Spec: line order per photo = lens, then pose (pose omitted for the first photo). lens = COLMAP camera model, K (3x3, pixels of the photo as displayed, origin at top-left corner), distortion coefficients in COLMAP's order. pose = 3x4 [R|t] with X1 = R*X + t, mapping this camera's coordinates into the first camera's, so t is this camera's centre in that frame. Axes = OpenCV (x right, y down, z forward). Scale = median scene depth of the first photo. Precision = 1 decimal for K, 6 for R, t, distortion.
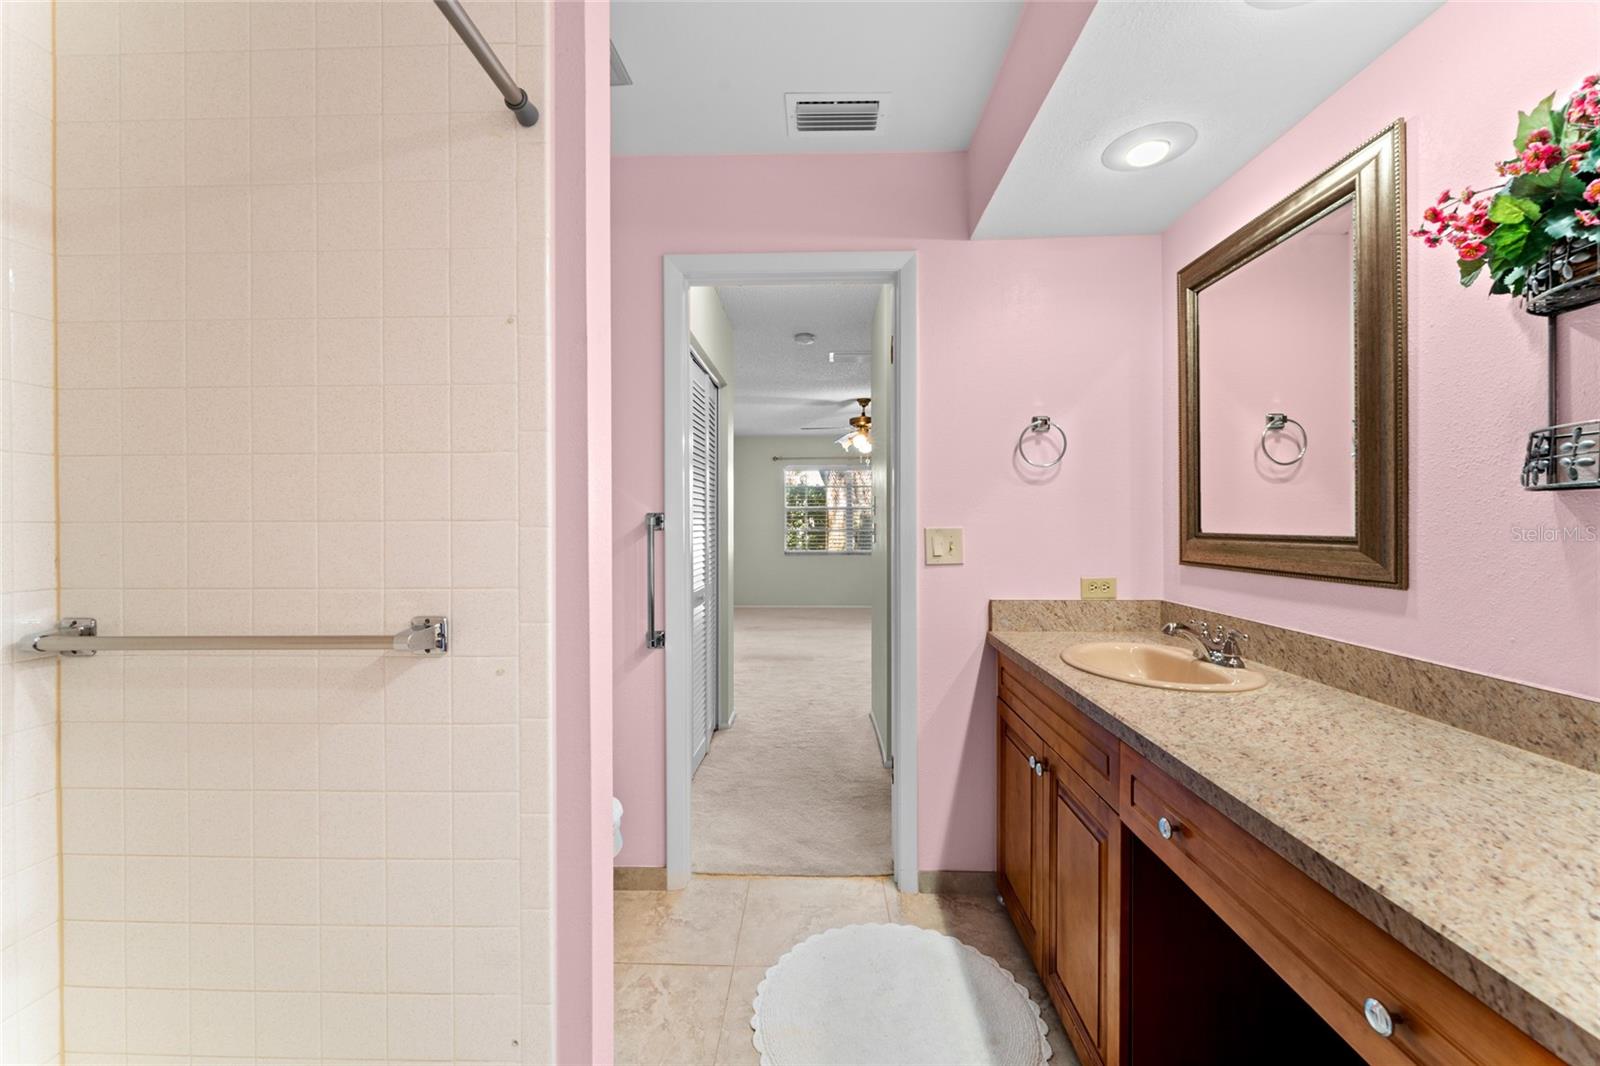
lens RADIAL K [[637.8, 0, 803.3], [0, 637.8, 526.8], [0, 0, 1]] dist [0.000492, -0.000485]
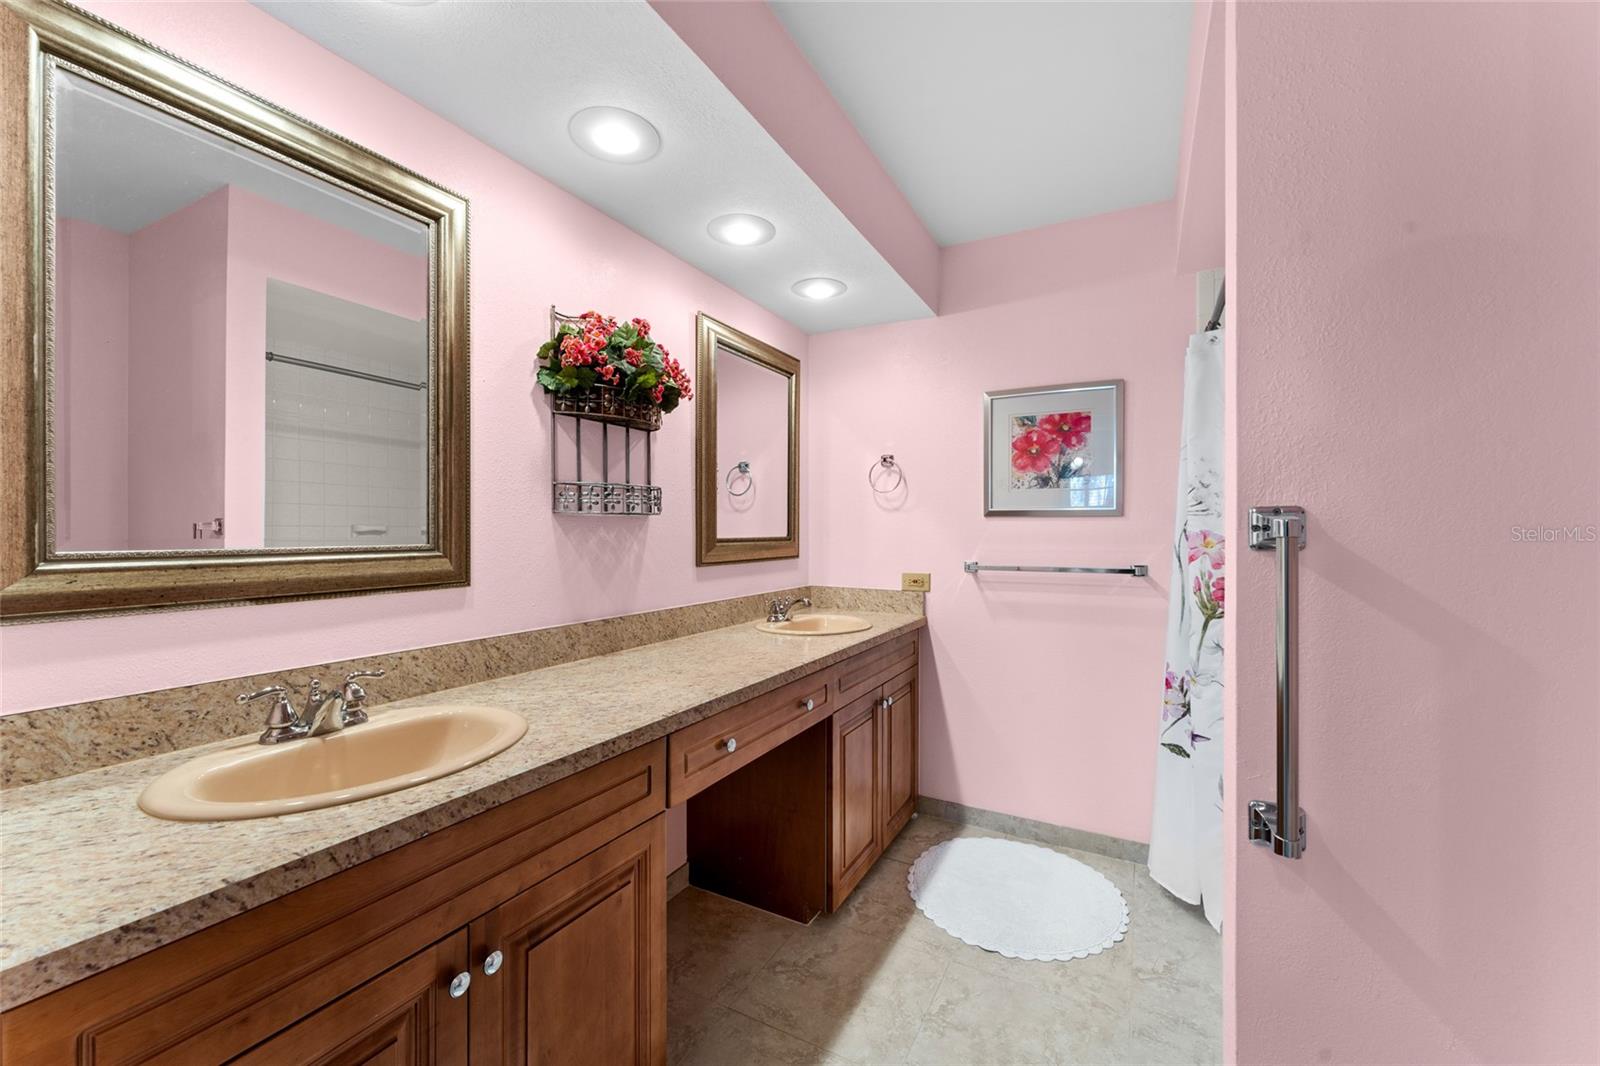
lens RADIAL K [[637.8, 0, 801.7], [0, 637.8, 530.6], [0, 0, 1]] dist [0.000492, -0.000485]
pose [[-0.897082, 0.000824, 0.441862, -0.177670], [0.002563, 0.999991, 0.003338, -0.011014], [-0.441856, 0.004127, -0.897077, 1.908014]]
